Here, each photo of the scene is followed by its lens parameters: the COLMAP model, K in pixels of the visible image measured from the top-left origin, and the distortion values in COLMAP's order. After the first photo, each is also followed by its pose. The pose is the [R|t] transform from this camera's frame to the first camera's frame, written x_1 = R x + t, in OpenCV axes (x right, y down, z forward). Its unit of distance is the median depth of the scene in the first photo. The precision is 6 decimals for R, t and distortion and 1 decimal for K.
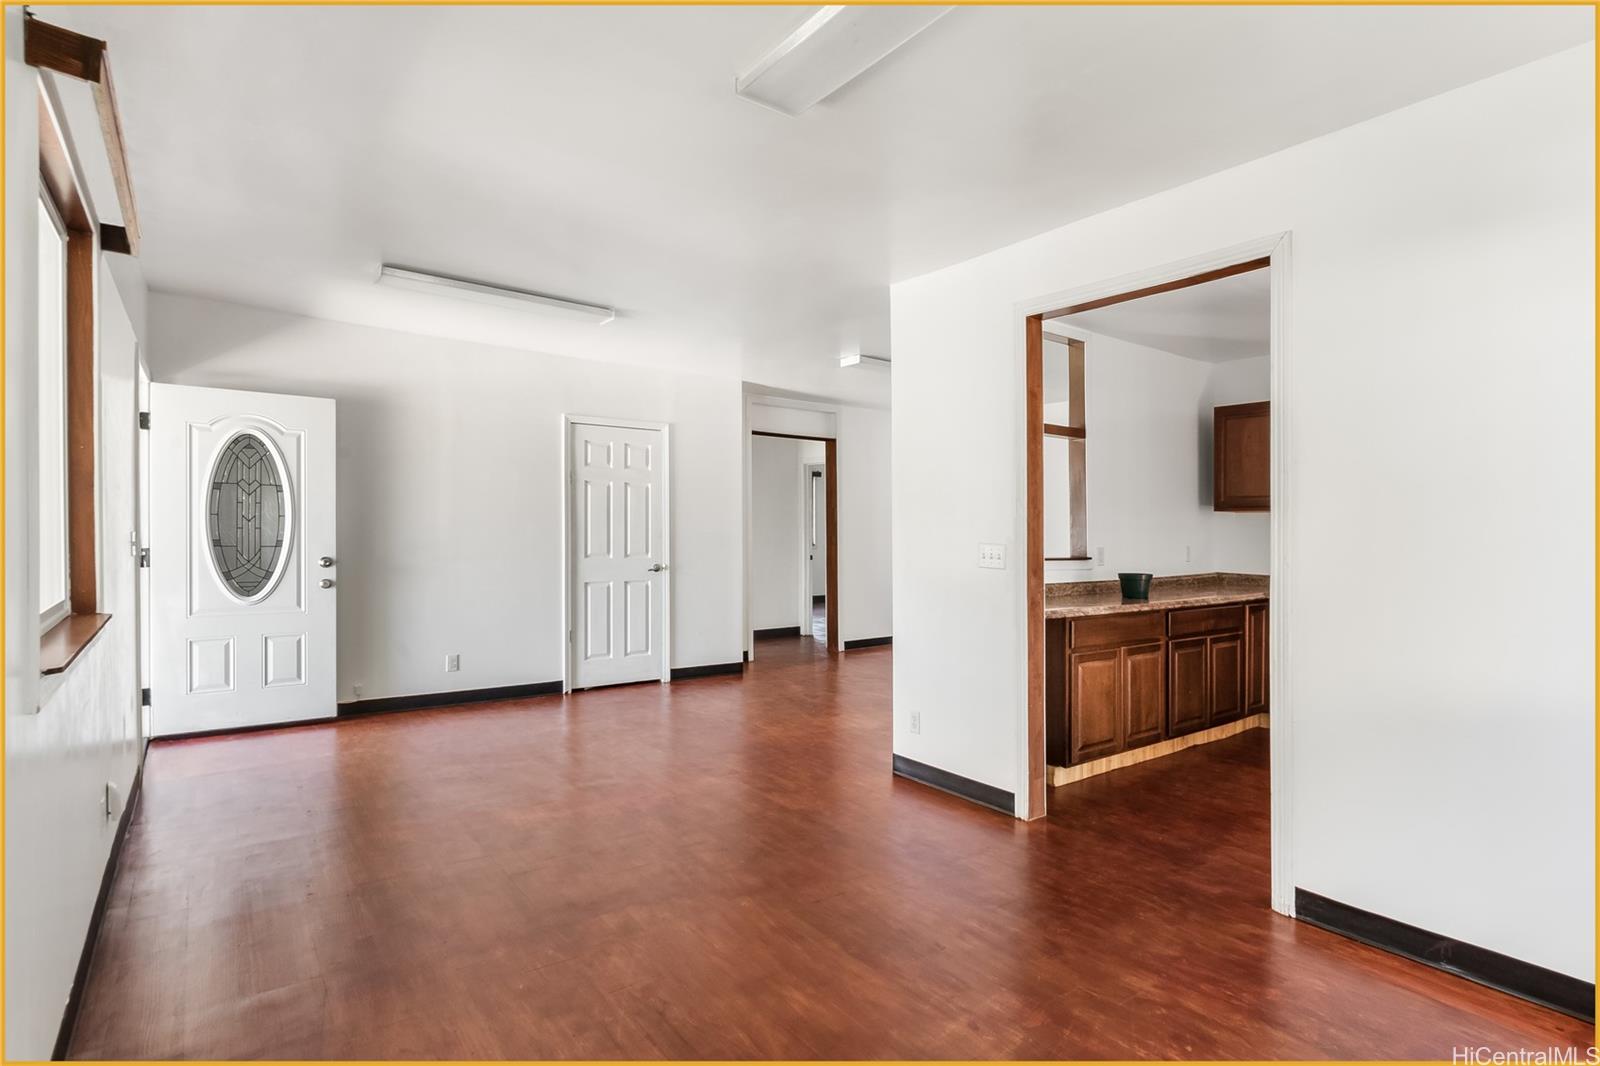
lens RADIAL K [[797.3, 0, 855.3], [0, 797.3, 534.1], [0, 0, 1]] dist [-0.000984, -0.000023]
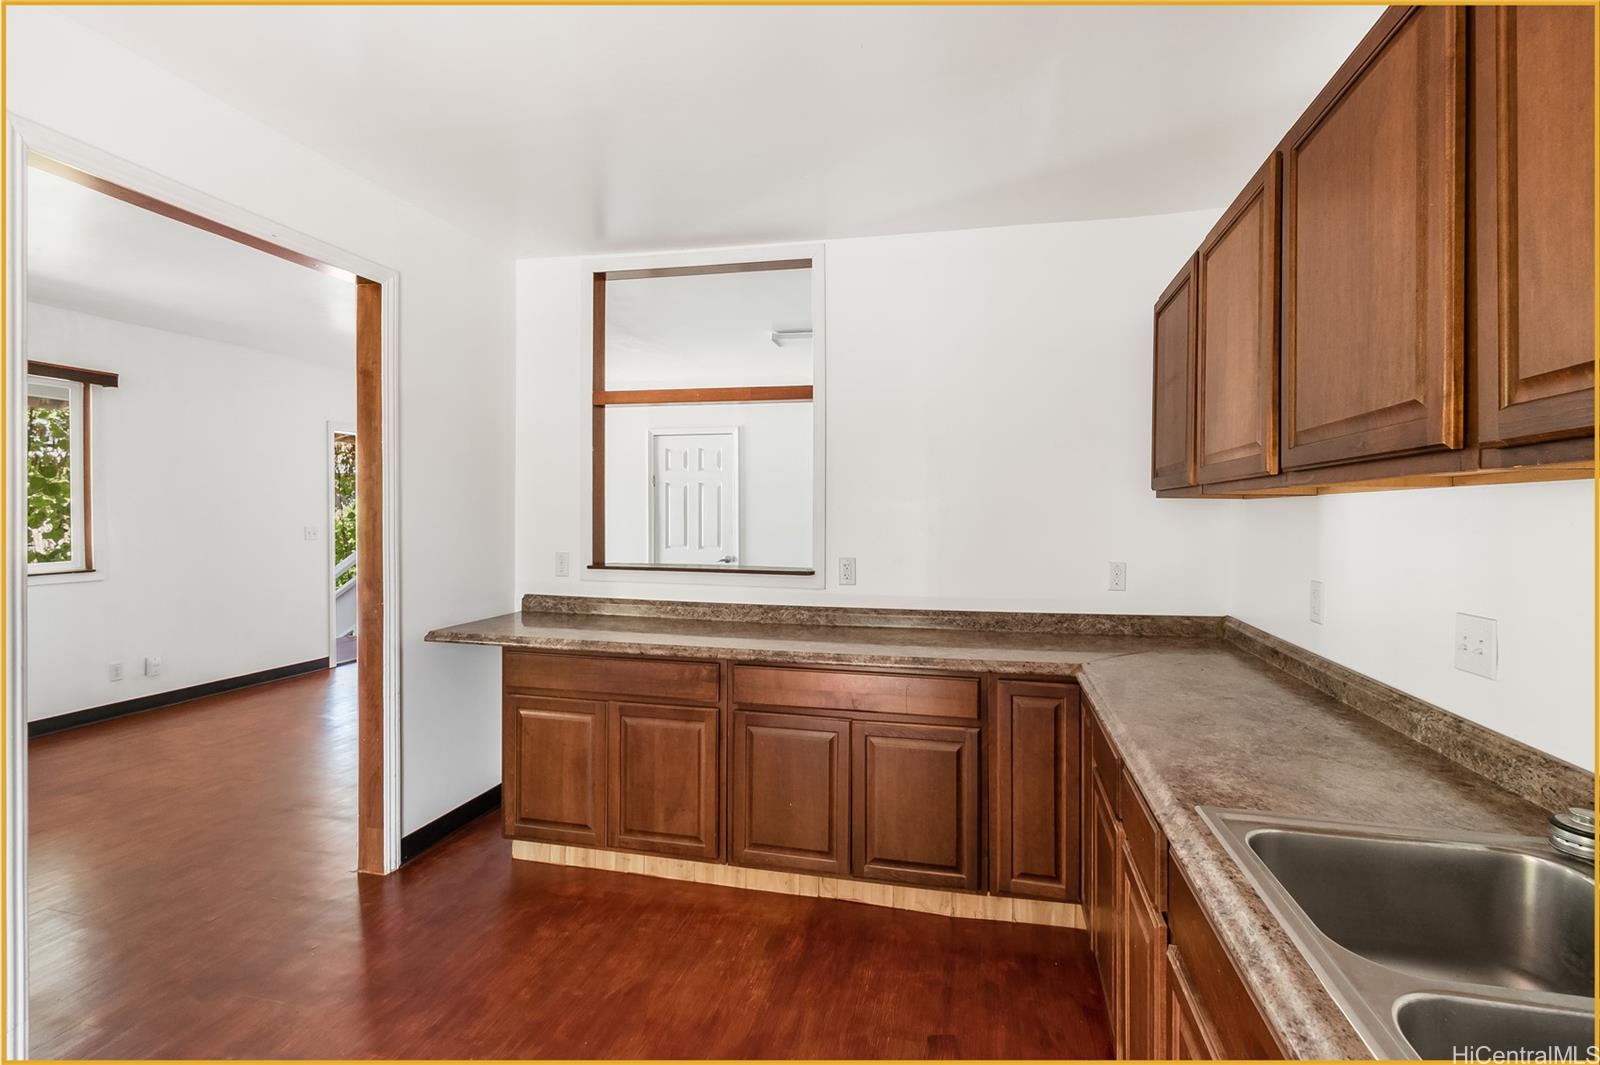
lens RADIAL K [[717.2, 0, 828.7], [0, 717.2, 540.0], [0, 0, 1]] dist [0.019039, 0.000074]
pose [[0.619346, 0.023325, -0.784772, 0.808015], [-0.002143, 0.999605, 0.028019, -0.015851], [0.785116, -0.015672, 0.619151, 0.648253]]
